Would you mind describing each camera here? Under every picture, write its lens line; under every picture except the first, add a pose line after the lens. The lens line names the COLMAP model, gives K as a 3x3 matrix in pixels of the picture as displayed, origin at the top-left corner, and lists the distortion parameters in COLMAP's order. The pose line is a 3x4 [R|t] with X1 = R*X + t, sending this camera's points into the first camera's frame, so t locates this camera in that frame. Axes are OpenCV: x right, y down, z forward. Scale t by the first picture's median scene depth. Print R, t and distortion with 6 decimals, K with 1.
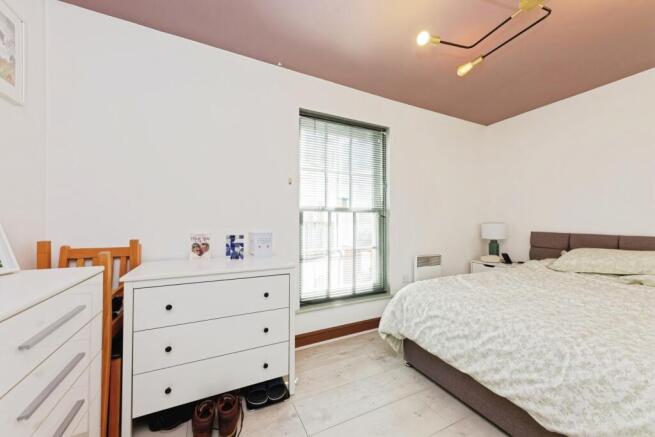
lens RADIAL K [[231.6, 0, 308.7], [0, 231.6, 220.3], [0, 0, 1]] dist [0.018702, -0.003295]
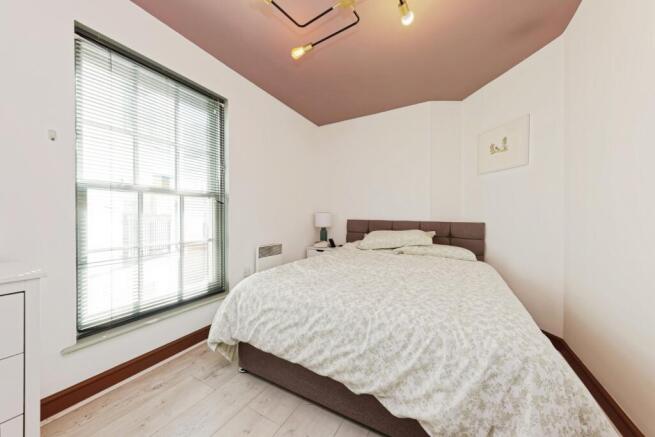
lens RADIAL K [[231.6, 0, 308.7], [0, 231.6, 220.3], [0, 0, 1]] dist [0.018702, -0.003295]
pose [[0.830049, -0.006115, 0.557657, 0.145567], [-0.000032, 0.999939, 0.011013, 0.049968], [-0.557691, -0.009159, 0.829998, 0.149700]]
